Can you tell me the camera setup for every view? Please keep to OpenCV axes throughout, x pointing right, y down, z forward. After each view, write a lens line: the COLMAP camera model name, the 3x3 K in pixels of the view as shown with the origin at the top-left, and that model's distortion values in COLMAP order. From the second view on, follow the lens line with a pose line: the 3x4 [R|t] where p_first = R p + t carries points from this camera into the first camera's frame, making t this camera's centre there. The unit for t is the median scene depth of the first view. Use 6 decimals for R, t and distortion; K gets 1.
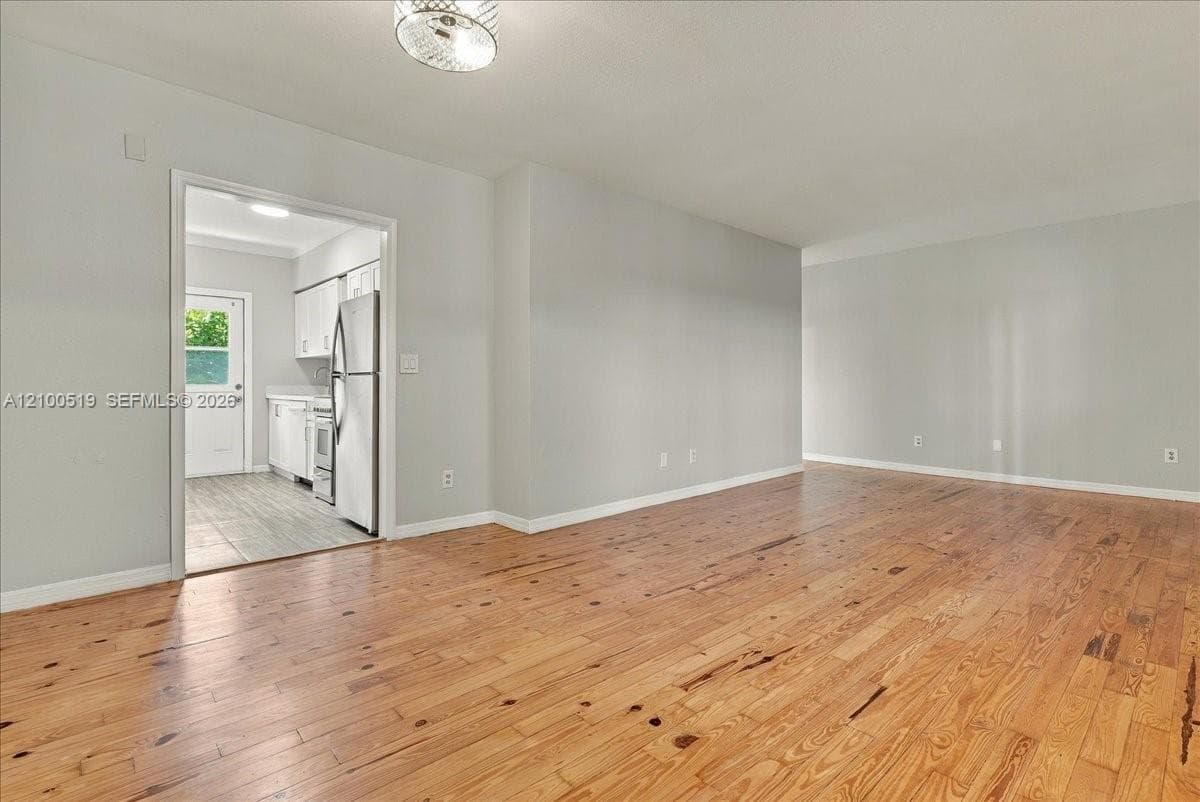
lens RADIAL K [[557.9, 0, 601.2], [0, 557.9, 392.4], [0, 0, 1]] dist [-0.005581, 0.000469]
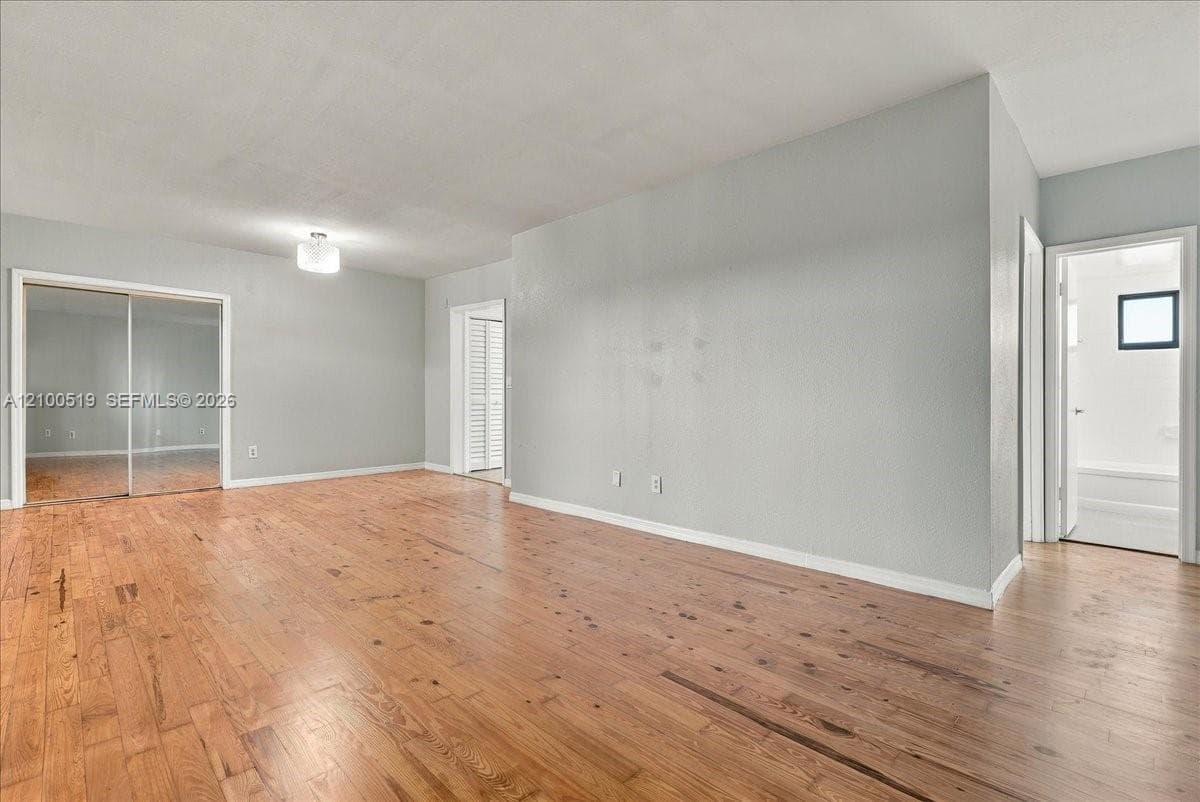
lens RADIAL K [[557.9, 0, 599.7], [0, 557.9, 398.3], [0, 0, 1]] dist [-0.005581, 0.000469]
pose [[0.033477, 0.005042, -0.999427, 1.916455], [-0.017791, 0.999832, 0.004448, -0.024120], [0.999281, 0.017632, 0.033561, 1.755832]]
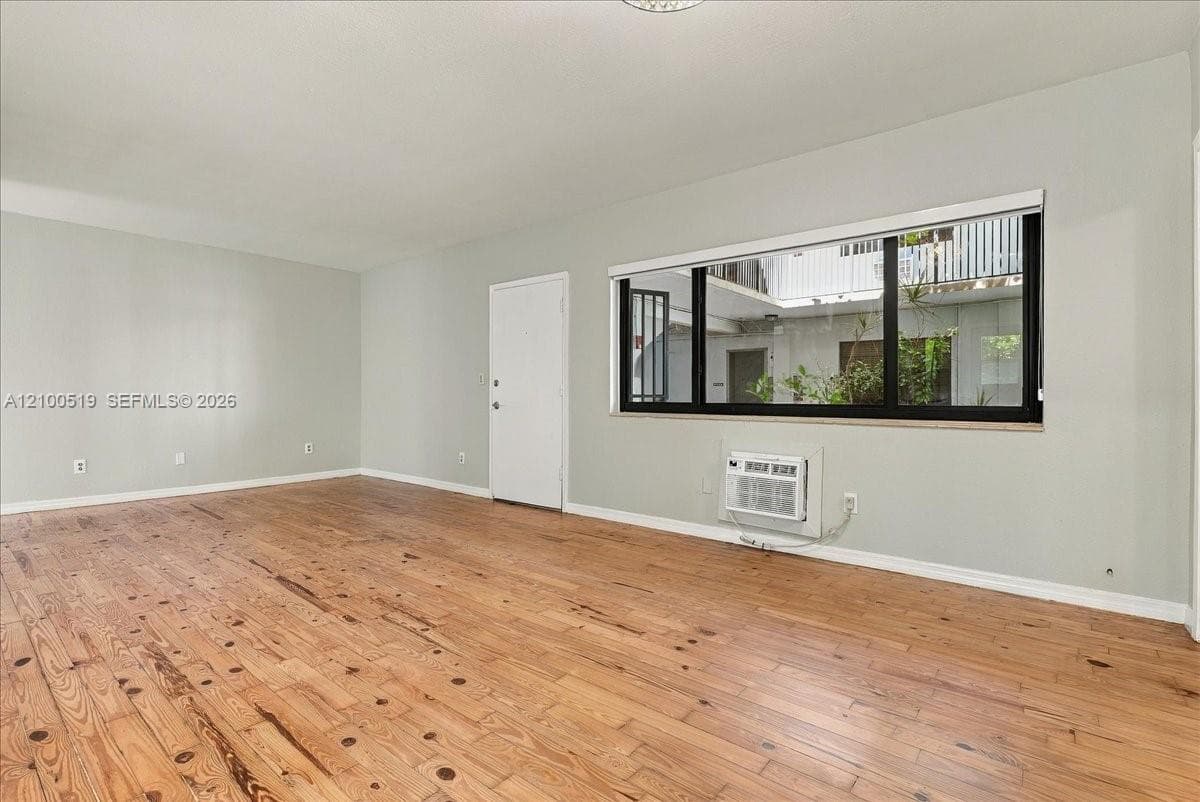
lens RADIAL K [[557.9, 0, 600.5], [0, 557.9, 396.2], [0, 0, 1]] dist [-0.005581, 0.000469]
pose [[-0.138937, 0.000262, 0.990301, -0.810427], [0.011678, 0.999931, 0.001374, -0.013045], [-0.990232, 0.011756, -0.138931, 0.924040]]
